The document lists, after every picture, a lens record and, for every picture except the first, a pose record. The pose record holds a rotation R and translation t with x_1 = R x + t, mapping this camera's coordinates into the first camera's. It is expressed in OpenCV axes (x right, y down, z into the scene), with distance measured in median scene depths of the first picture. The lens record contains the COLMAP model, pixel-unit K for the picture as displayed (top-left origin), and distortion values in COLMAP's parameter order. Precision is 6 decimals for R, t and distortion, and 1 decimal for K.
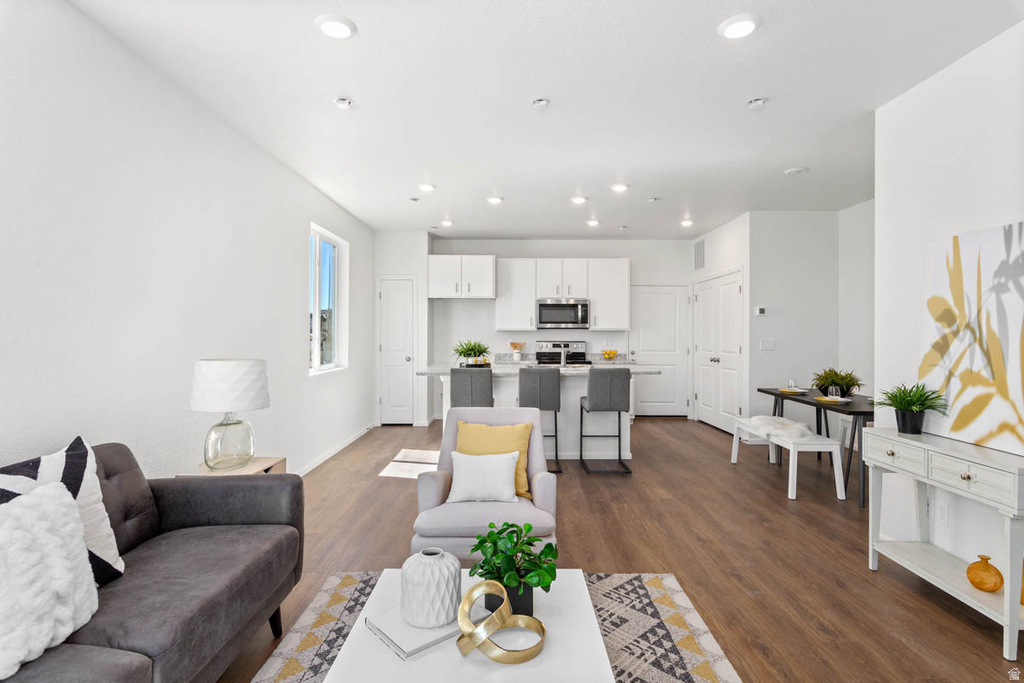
lens RADIAL K [[523.9, 0, 508.0], [0, 523.9, 331.2], [0, 0, 1]] dist [0.002781, -0.002339]
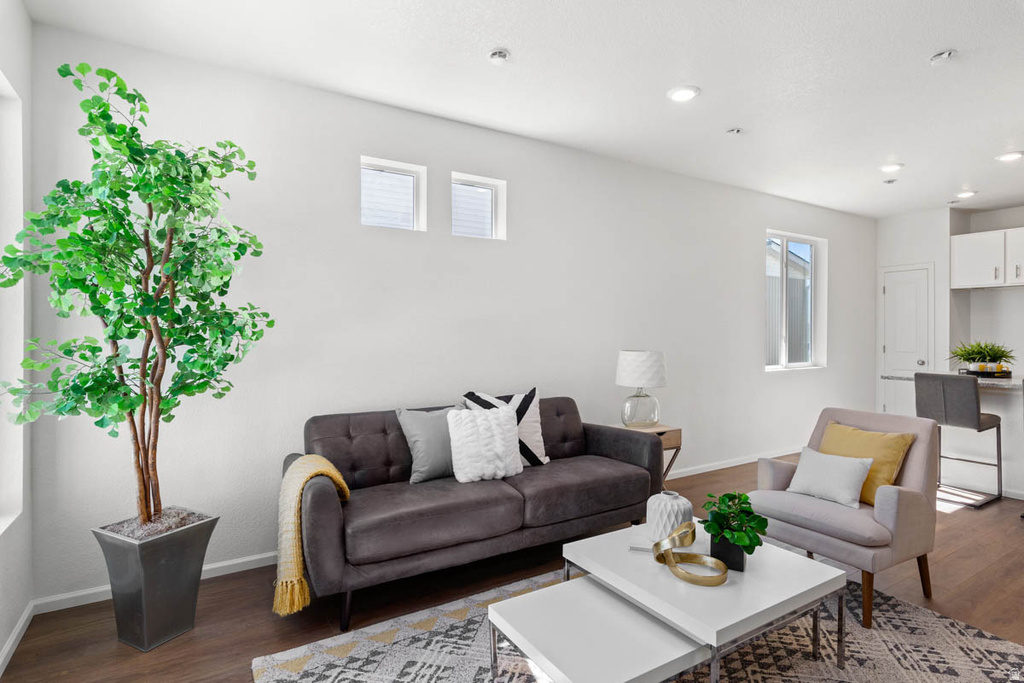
lens RADIAL K [[523.9, 0, 509.6], [0, 523.9, 334.6], [0, 0, 1]] dist [0.002781, -0.002339]
pose [[0.528425, 0.004982, -0.848965, 0.468859], [0.003185, 0.999964, 0.007851, -0.001705], [0.848974, -0.006853, 0.528390, -0.039887]]
